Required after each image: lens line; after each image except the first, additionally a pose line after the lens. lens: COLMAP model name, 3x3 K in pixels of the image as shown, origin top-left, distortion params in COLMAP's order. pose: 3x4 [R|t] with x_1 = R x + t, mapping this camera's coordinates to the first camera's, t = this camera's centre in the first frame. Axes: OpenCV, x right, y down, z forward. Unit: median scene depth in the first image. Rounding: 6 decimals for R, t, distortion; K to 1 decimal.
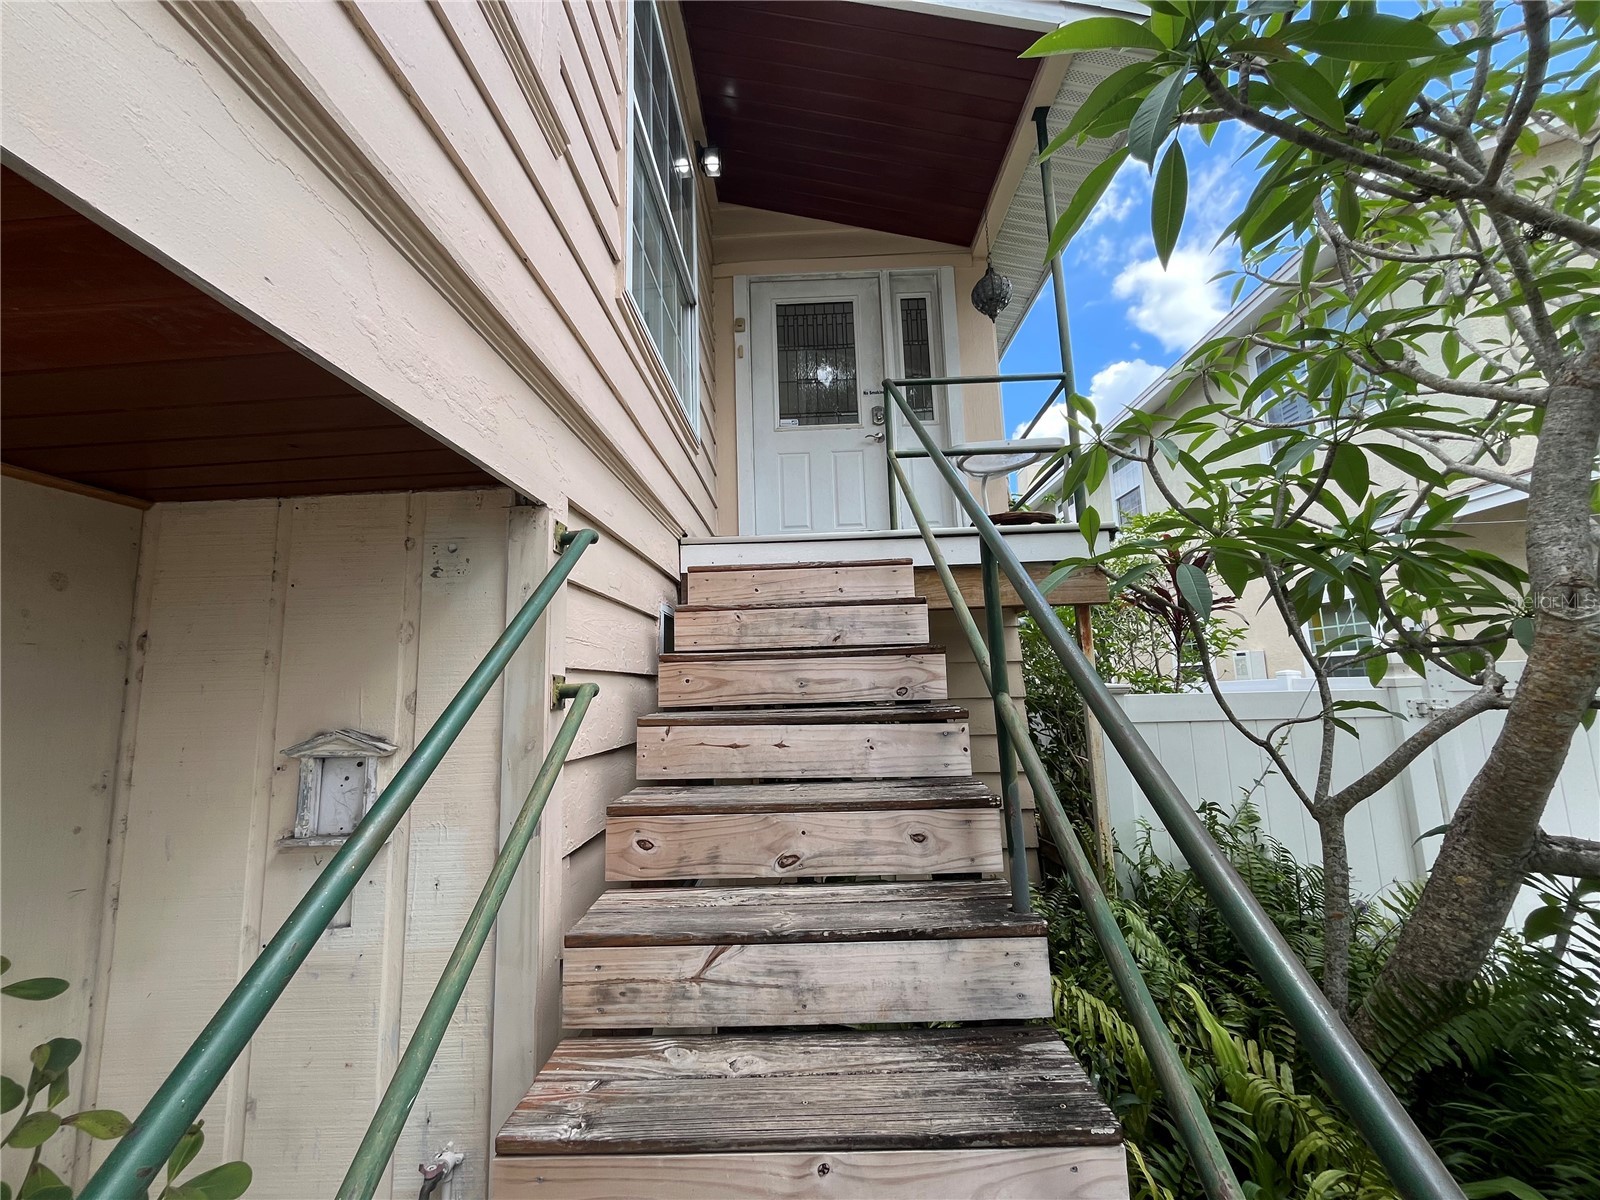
lens RADIAL K [[646.3, 0, 800.0], [0, 646.3, 600.0], [0, 0, 1]] dist [-0.003237, 0.000020]
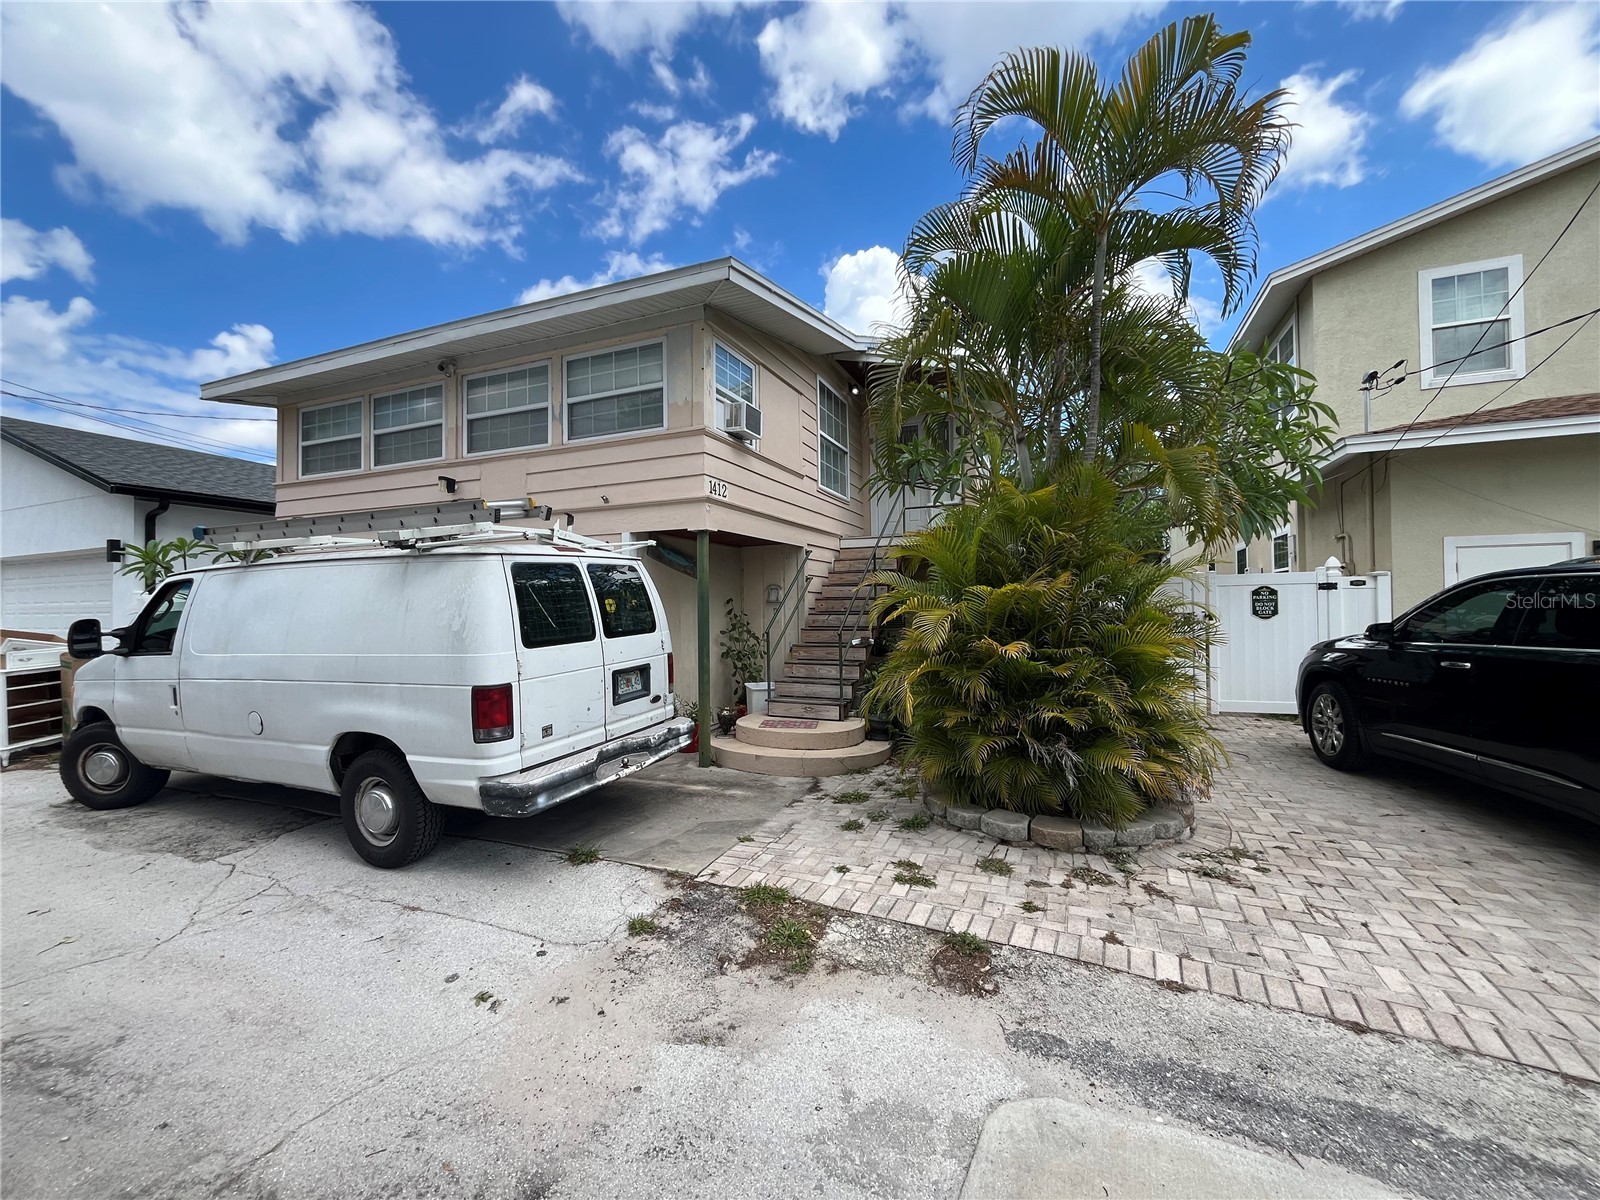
lens RADIAL K [[646.3, 0, 800.0], [0, 646.3, 600.0], [0, 0, 1]] dist [-0.003237, 0.000020]
pose [[0.928798, 0.013140, -0.370353, 1.186495], [0.033870, 0.992178, 0.120144, -0.255545], [0.369035, -0.124134, 0.921089, -3.024060]]
